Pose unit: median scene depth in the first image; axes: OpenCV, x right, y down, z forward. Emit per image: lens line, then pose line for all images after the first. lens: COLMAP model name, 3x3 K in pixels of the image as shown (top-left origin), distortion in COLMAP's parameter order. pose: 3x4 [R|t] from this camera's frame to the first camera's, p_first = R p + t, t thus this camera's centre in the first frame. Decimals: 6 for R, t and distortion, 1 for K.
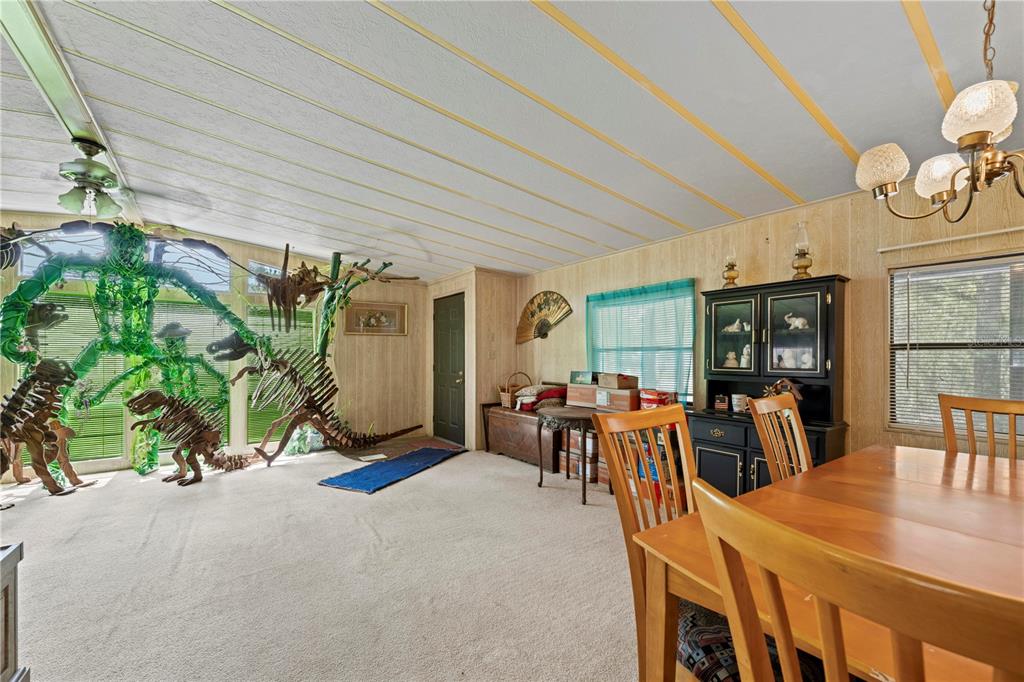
lens RADIAL K [[416.3, 0, 507.3], [0, 416.3, 353.3], [0, 0, 1]] dist [-0.000514, 0.000098]
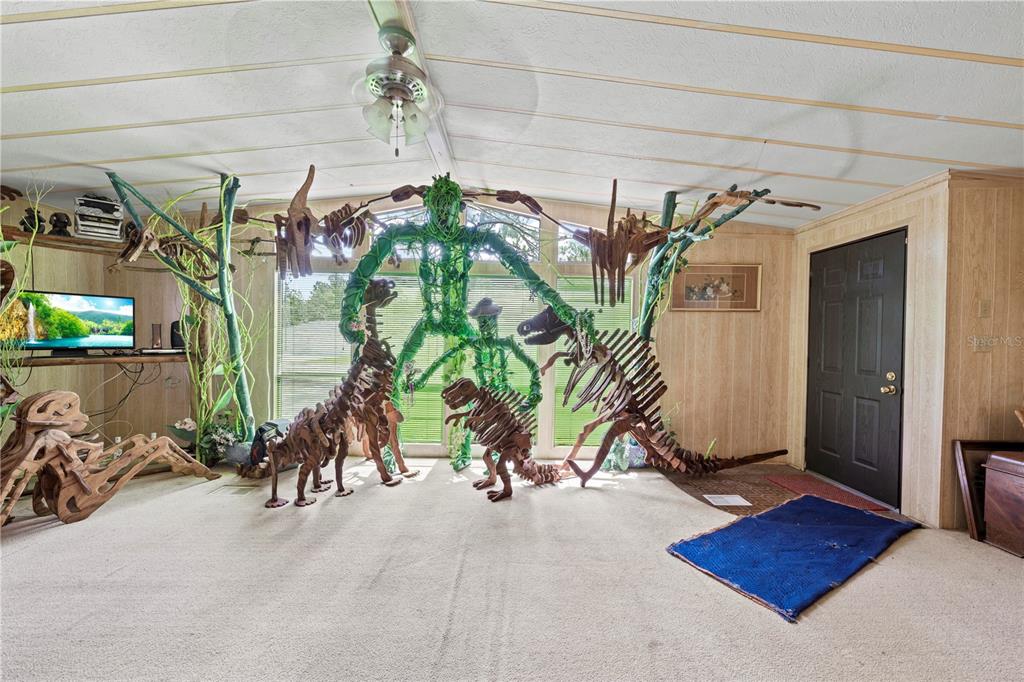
lens RADIAL K [[406.6, 0, 509.4], [0, 406.6, 338.8], [0, 0, 1]] dist [0.000184, 0.000028]
pose [[0.815736, 0.016967, -0.578176, -0.278332], [-0.014007, 0.999856, 0.009579, 0.000557], [0.578255, 0.000285, 0.815856, 0.345726]]
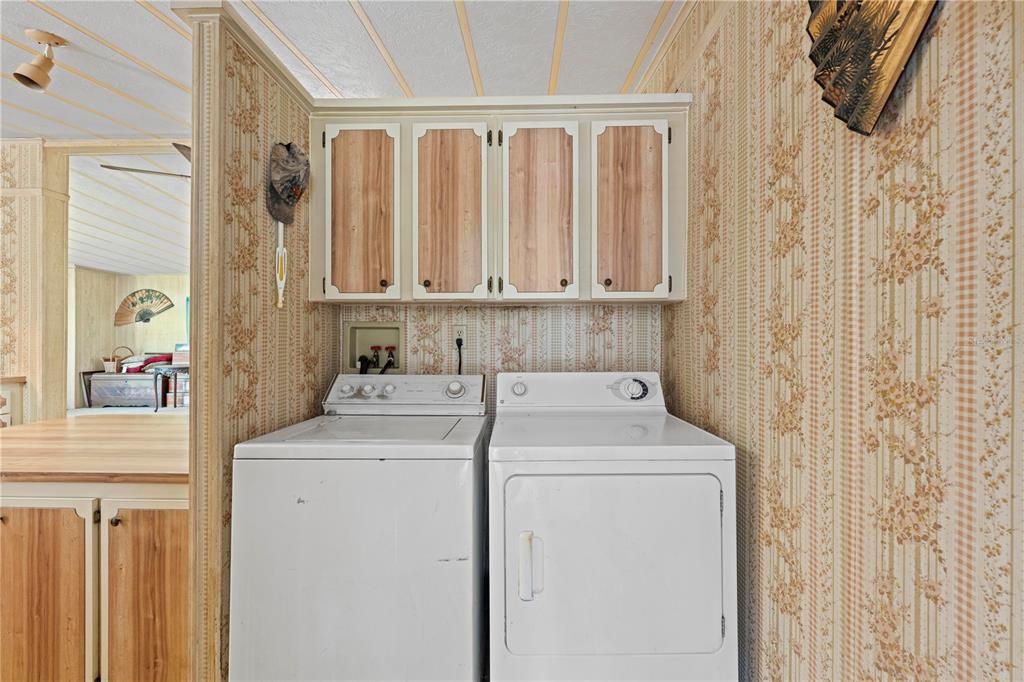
lens RADIAL K [[411.3, 0, 513.5], [0, 411.3, 332.4], [0, 0, 1]] dist [-0.000472, 0.000159]
pose [[0.602992, 0.001195, 0.797746, -0.336712], [-0.000865, 0.999999, -0.000844, -0.001655], [-0.797747, -0.000181, 0.602993, -1.031089]]
